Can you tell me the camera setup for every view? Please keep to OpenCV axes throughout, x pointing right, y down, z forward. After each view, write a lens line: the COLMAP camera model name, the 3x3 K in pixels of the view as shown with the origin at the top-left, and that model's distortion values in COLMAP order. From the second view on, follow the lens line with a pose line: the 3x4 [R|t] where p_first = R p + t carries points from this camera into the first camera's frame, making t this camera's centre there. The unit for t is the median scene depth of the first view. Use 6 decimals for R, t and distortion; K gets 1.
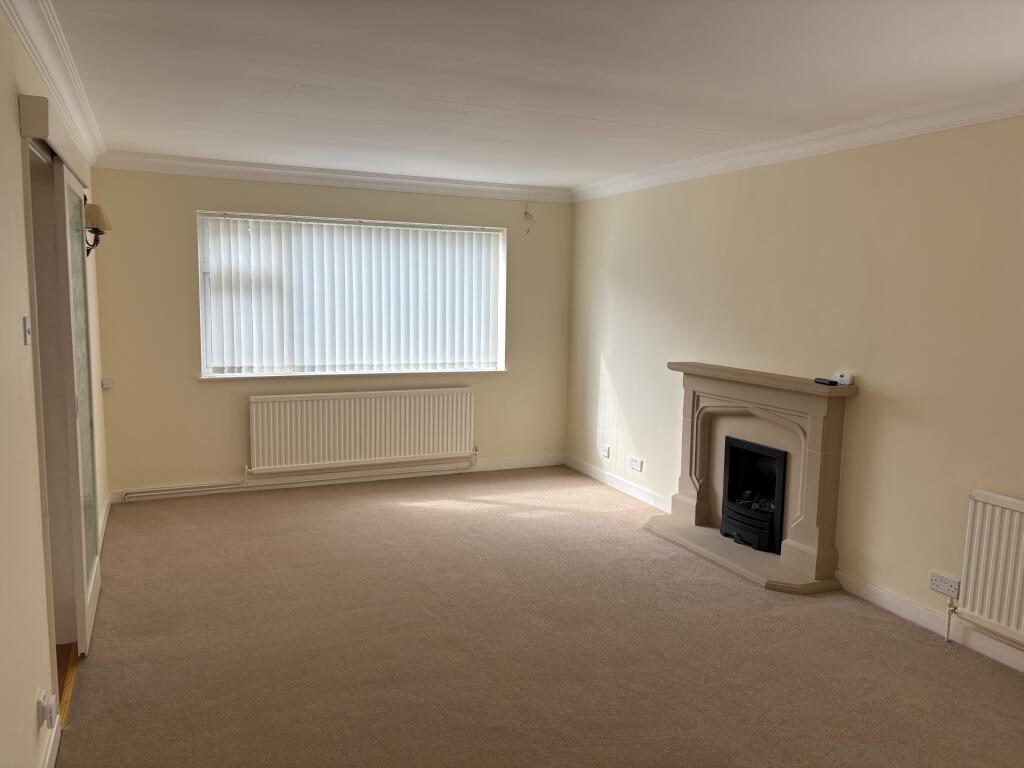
lens RADIAL K [[754.8, 0, 512.0], [0, 754.8, 384.0], [0, 0, 1]] dist [0.079235, -0.104426]
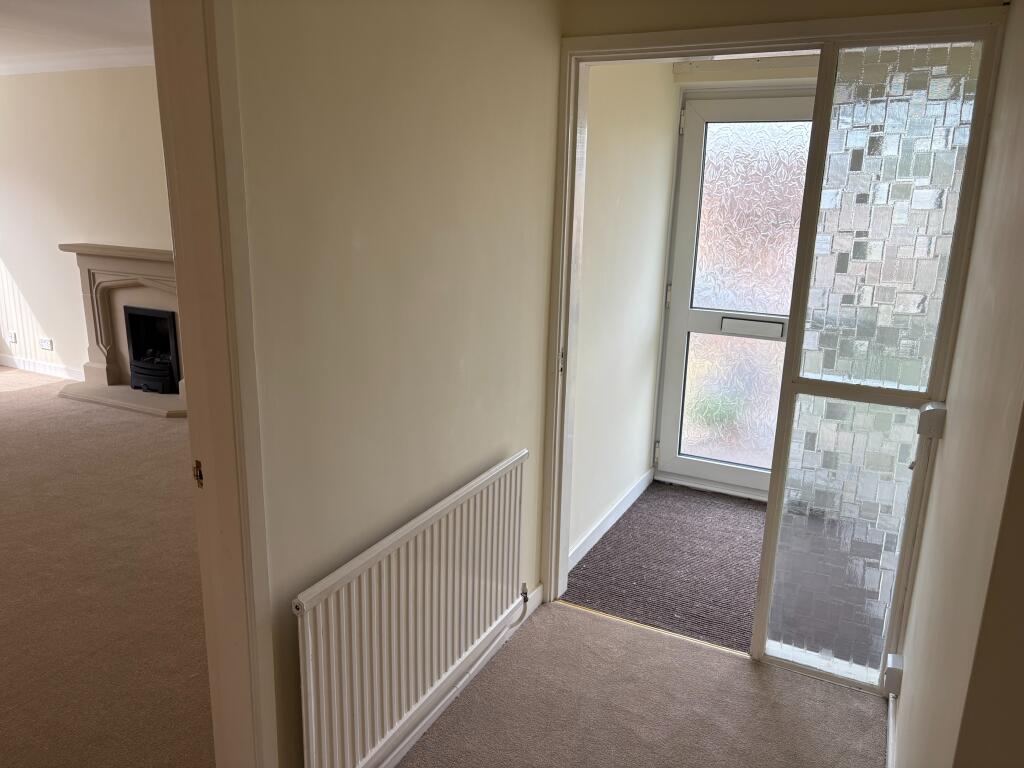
lens RADIAL K [[754.8, 0, 512.0], [0, 754.8, 384.0], [0, 0, 1]] dist [0.079235, -0.104426]
pose [[0.771956, -0.151607, 0.617332, -0.004821], [0.063897, 0.984731, 0.161933, 0.033636], [-0.632456, -0.085559, 0.769856, -0.300143]]
